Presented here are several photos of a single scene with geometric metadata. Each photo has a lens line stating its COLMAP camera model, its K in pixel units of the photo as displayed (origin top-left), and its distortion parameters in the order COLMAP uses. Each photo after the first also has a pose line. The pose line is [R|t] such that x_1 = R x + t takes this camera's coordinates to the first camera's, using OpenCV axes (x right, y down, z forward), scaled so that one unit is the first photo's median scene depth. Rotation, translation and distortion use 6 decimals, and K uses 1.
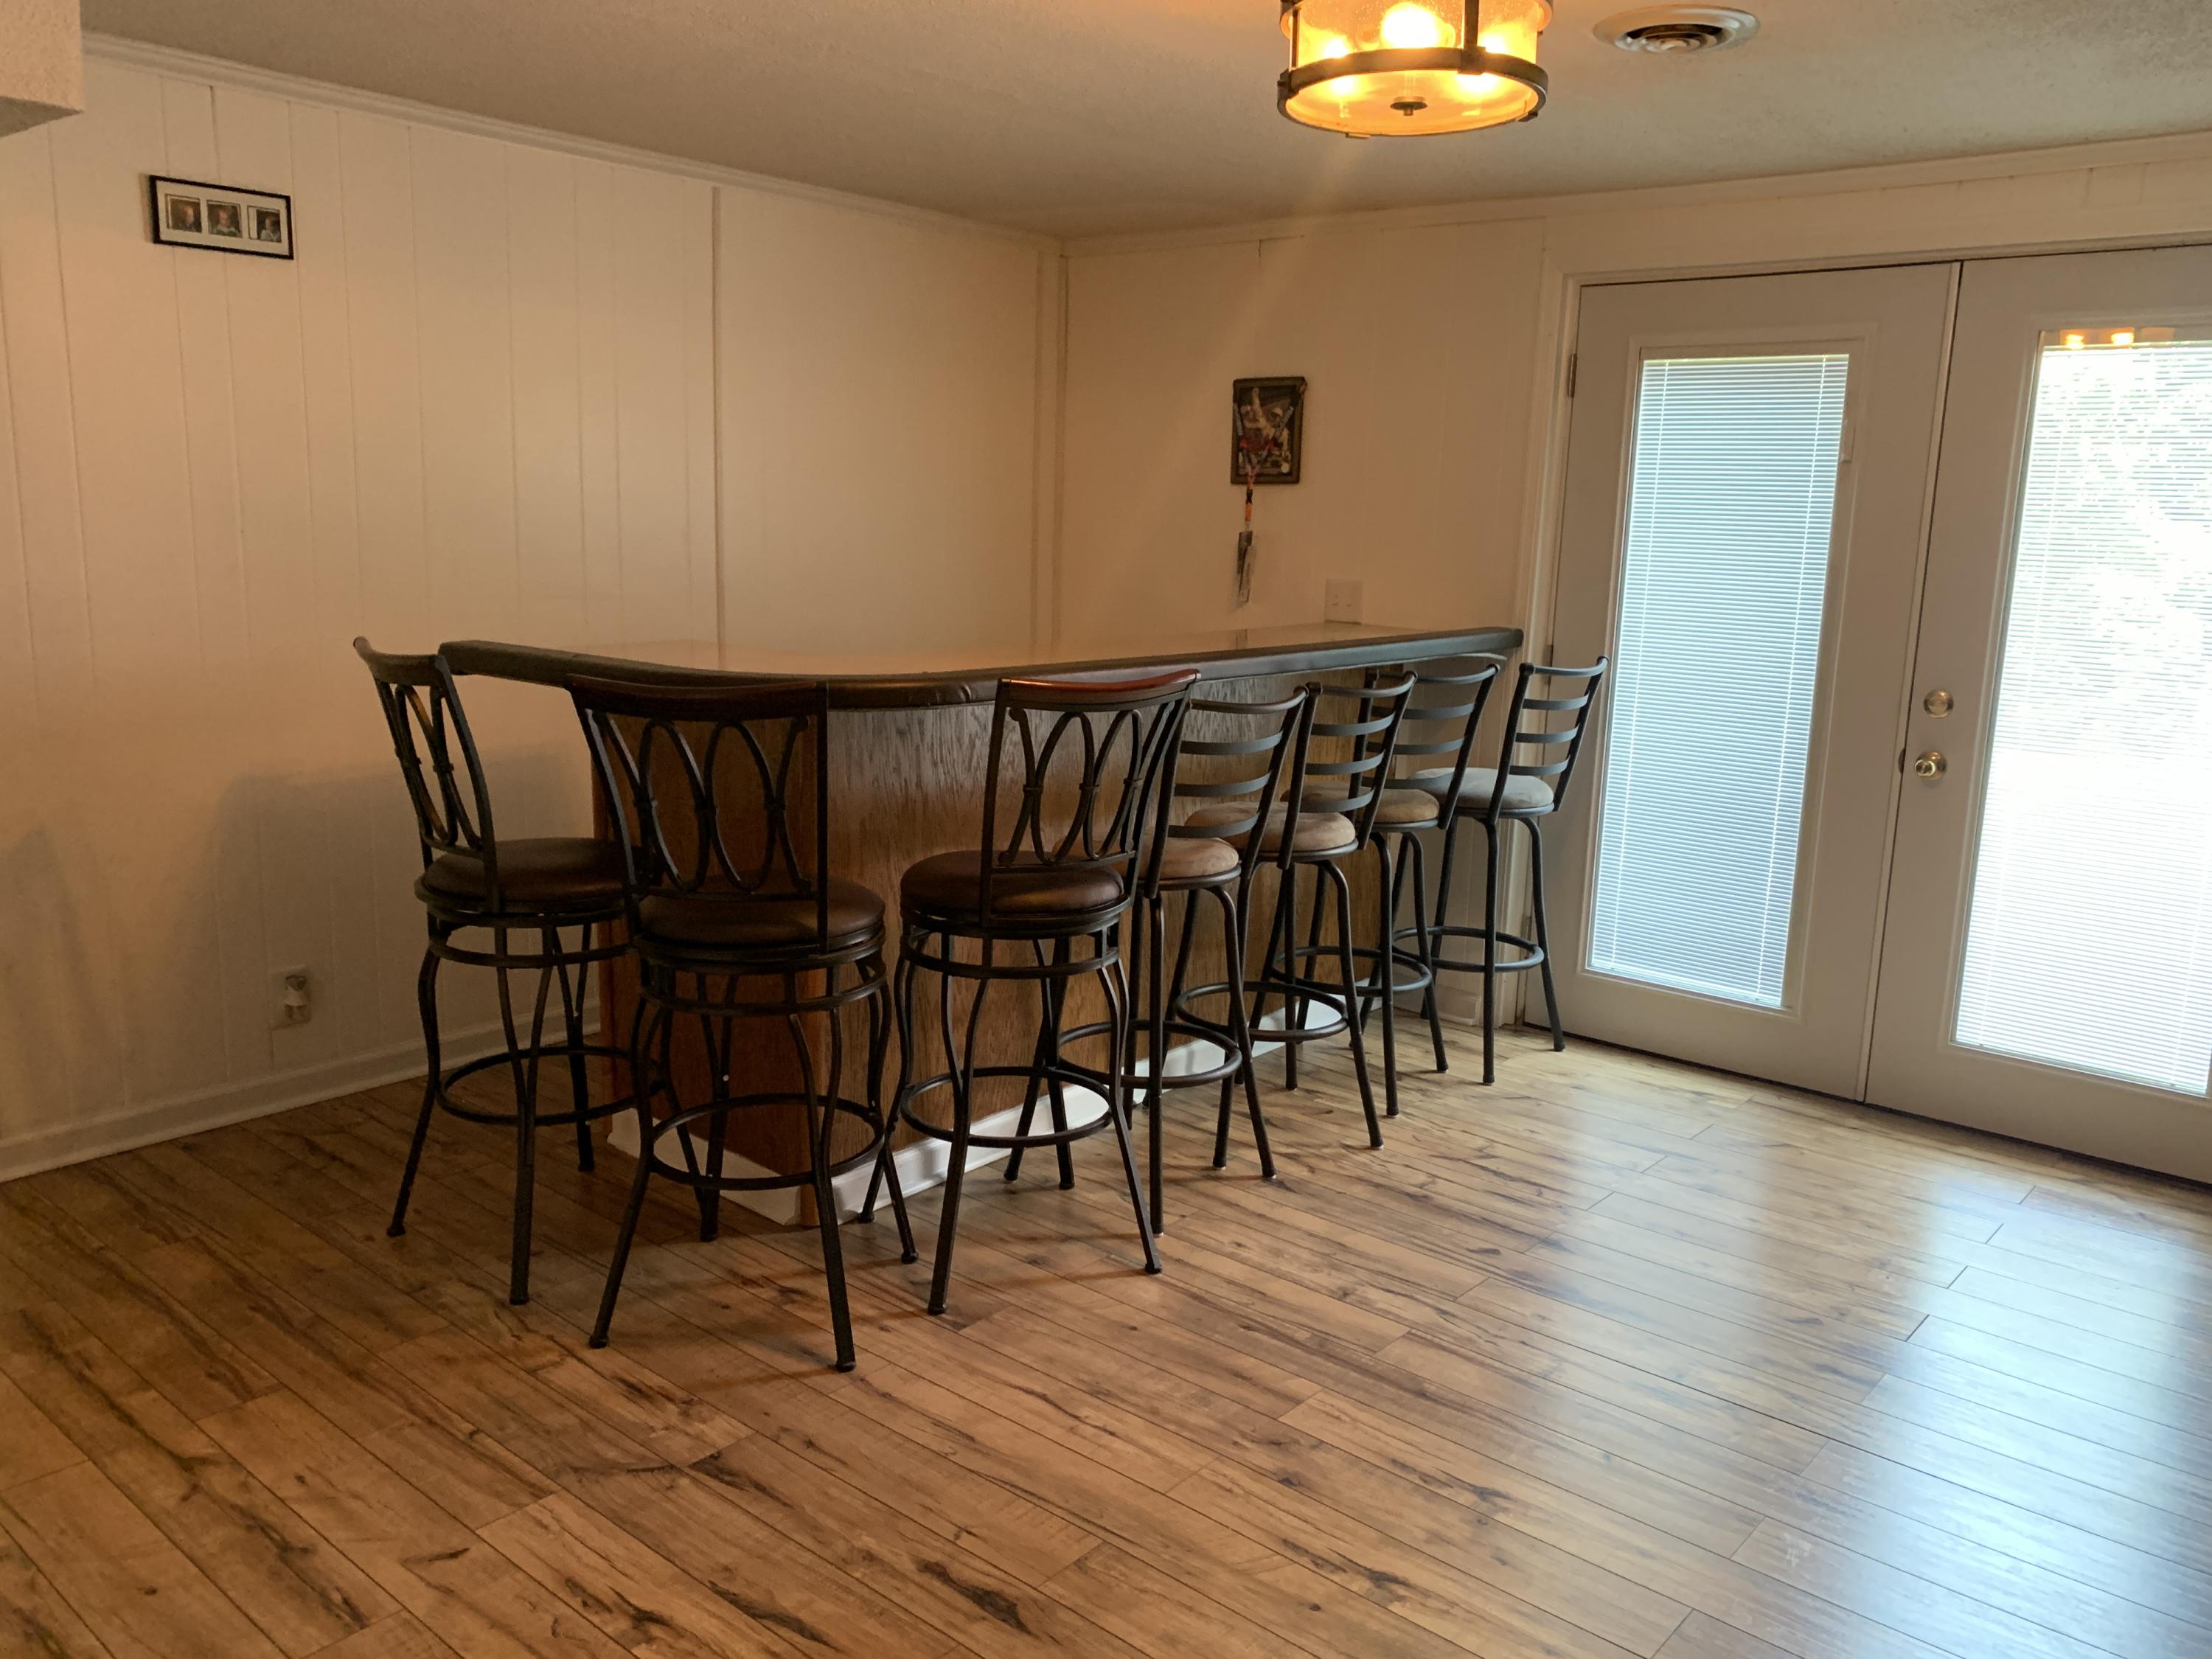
lens RADIAL K [[1660.0, 0, 1099.0], [0, 1660.0, 816.9], [0, 0, 1]] dist [0.074446, -0.197136]
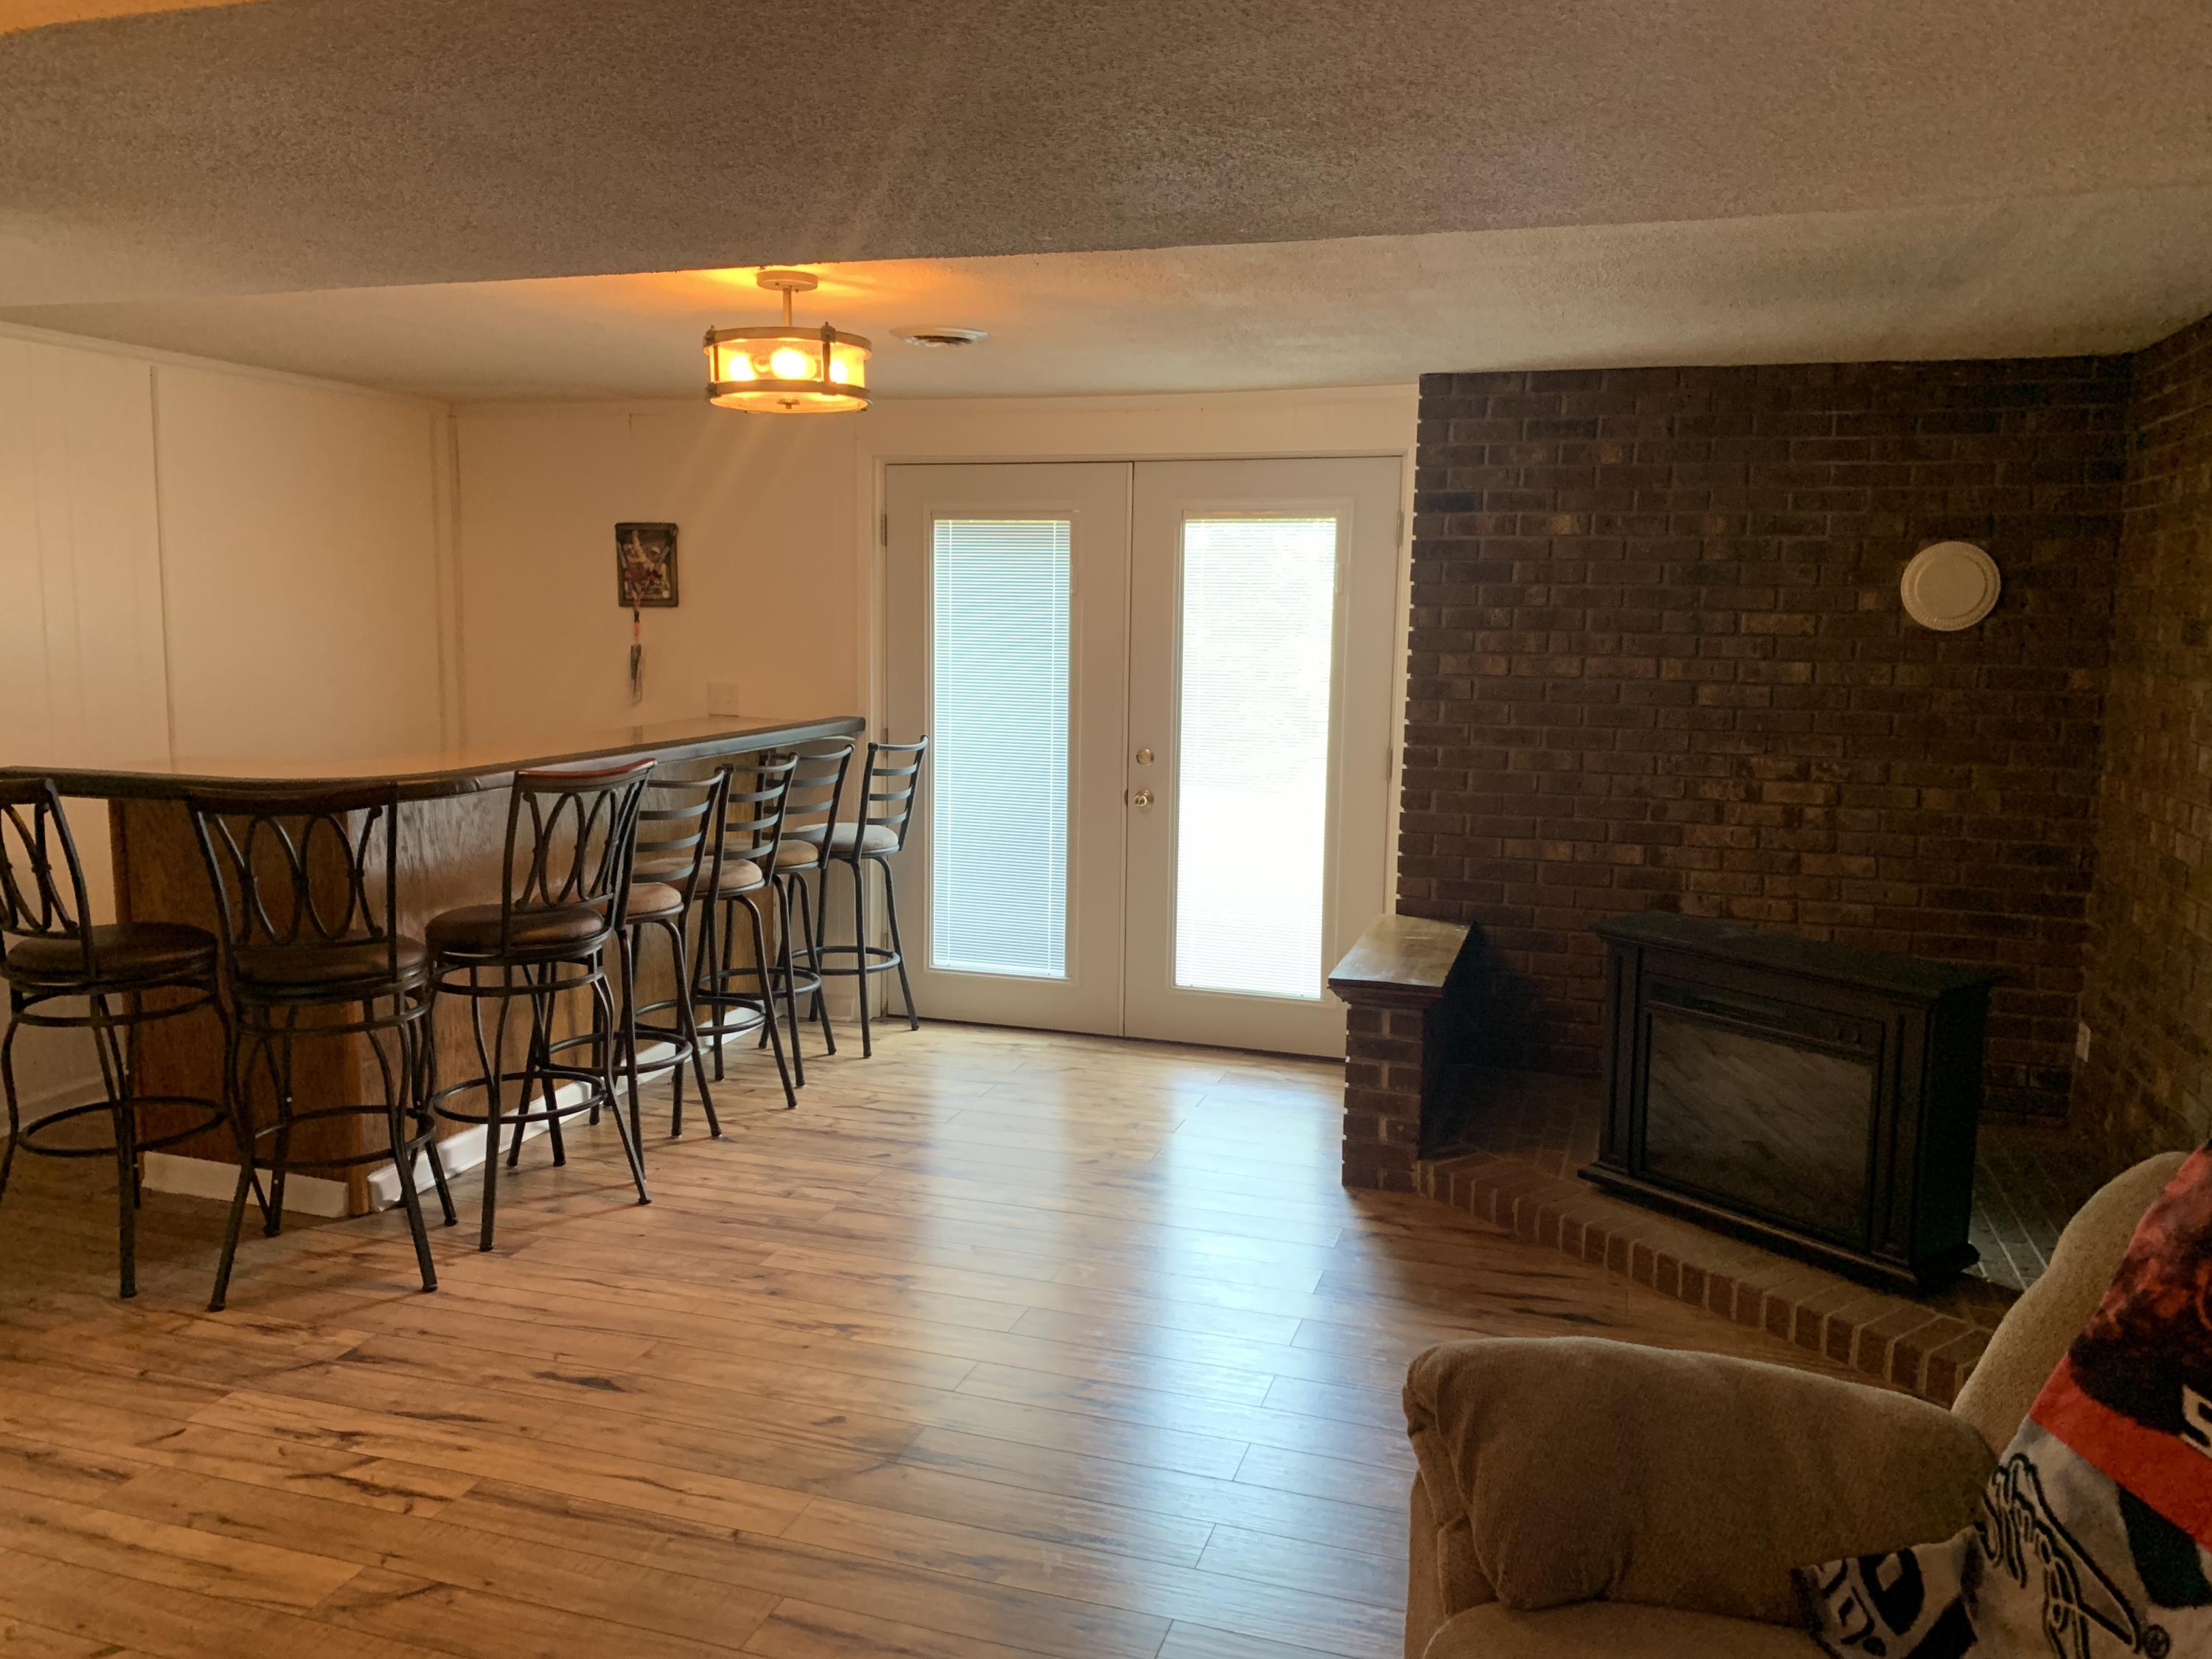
lens RADIAL K [[1696.6, 0, 1079.9], [0, 1696.6, 820.8], [0, 0, 1]] dist [0.042226, -0.044986]
pose [[0.922976, -0.064591, 0.379399, -0.139977], [0.082086, 0.996171, -0.030101, 0.032421], [-0.376001, 0.058926, 0.924744, -0.410368]]
